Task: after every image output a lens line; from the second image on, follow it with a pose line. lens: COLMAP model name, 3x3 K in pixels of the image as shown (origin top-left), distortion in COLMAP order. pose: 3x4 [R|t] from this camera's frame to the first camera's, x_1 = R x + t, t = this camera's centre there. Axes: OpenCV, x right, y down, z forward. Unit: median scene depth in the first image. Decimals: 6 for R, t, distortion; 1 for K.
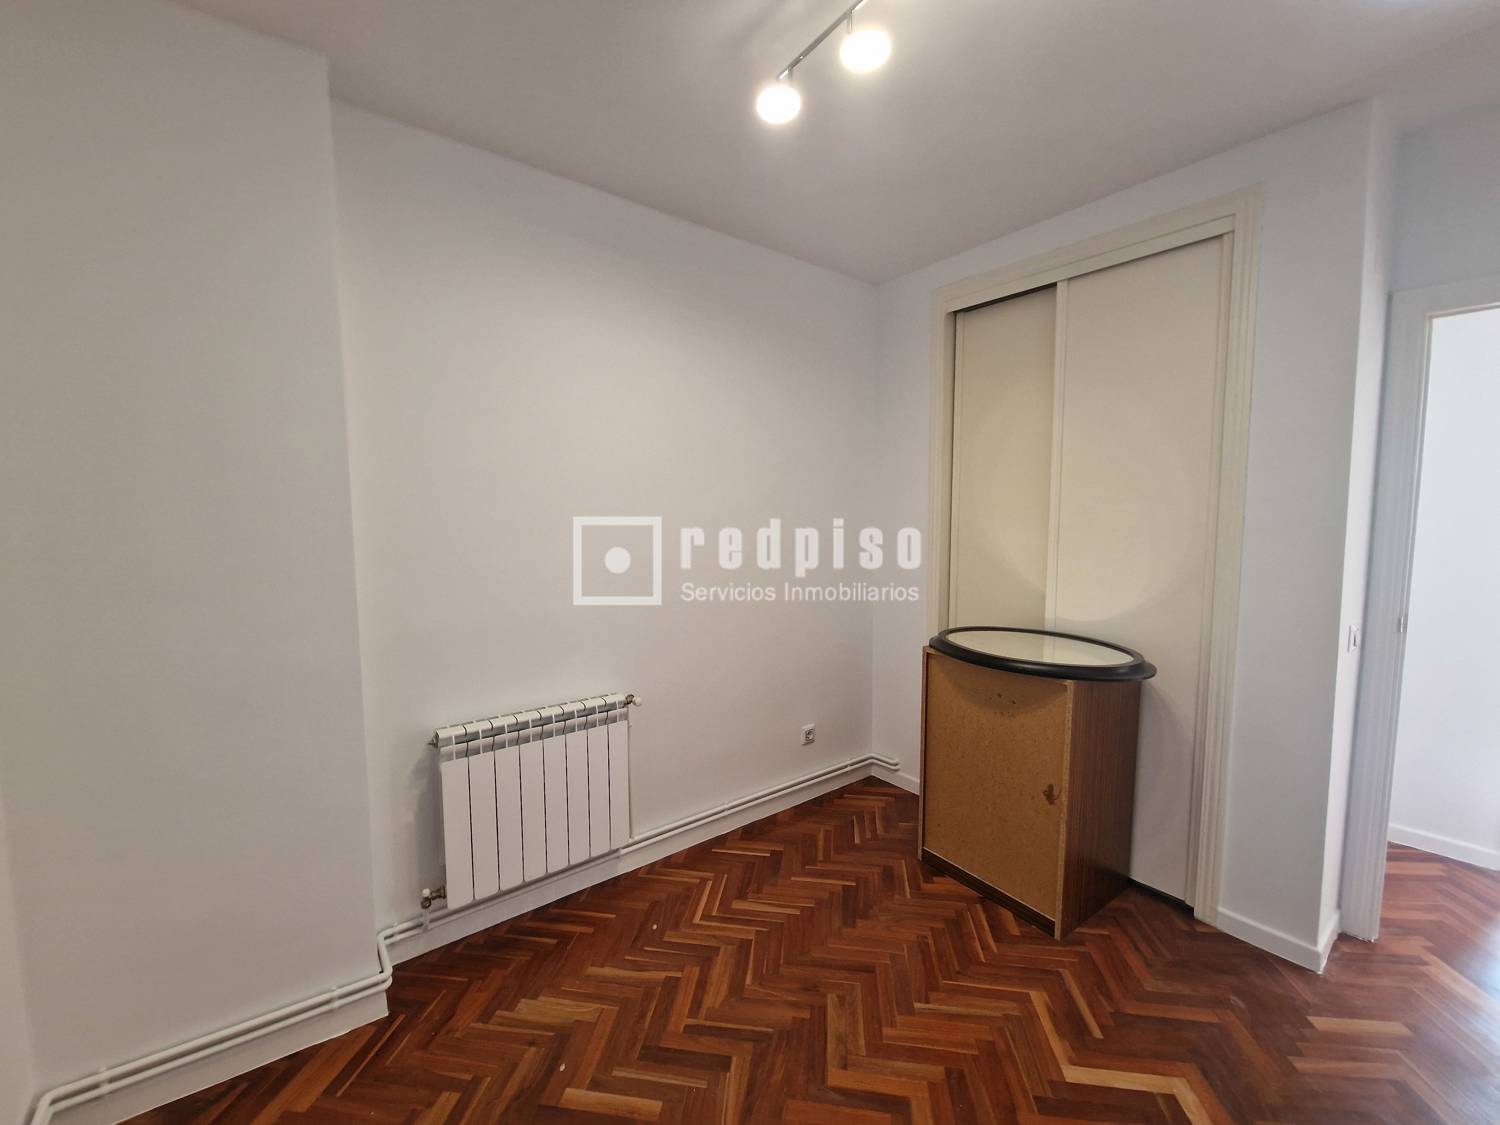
lens RADIAL K [[615.4, 0, 743.8], [0, 615.4, 559.4], [0, 0, 1]] dist [0.001013, -0.004410]
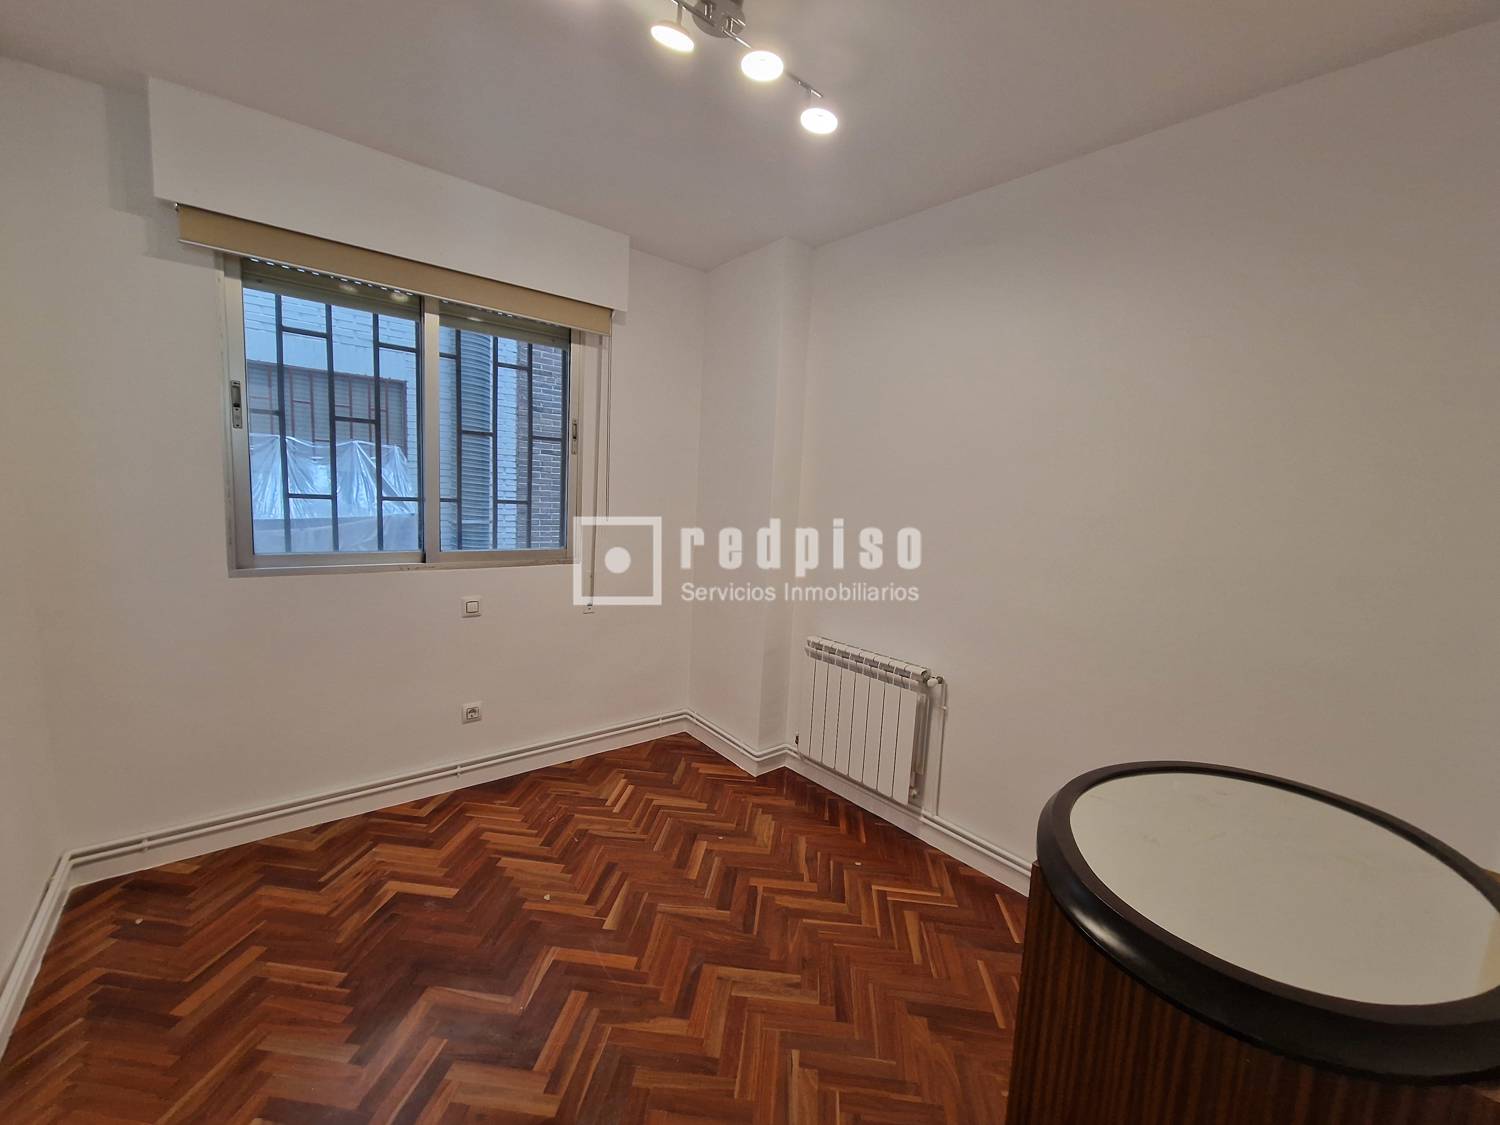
lens RADIAL K [[615.4, 0, 743.8], [0, 615.4, 558.7], [0, 0, 1]] dist [0.001013, -0.004410]
pose [[0.033839, 0.125290, -0.991543, 1.104843], [-0.121604, 0.985256, 0.120346, -0.081424], [0.992002, 0.116503, 0.048576, 0.822340]]
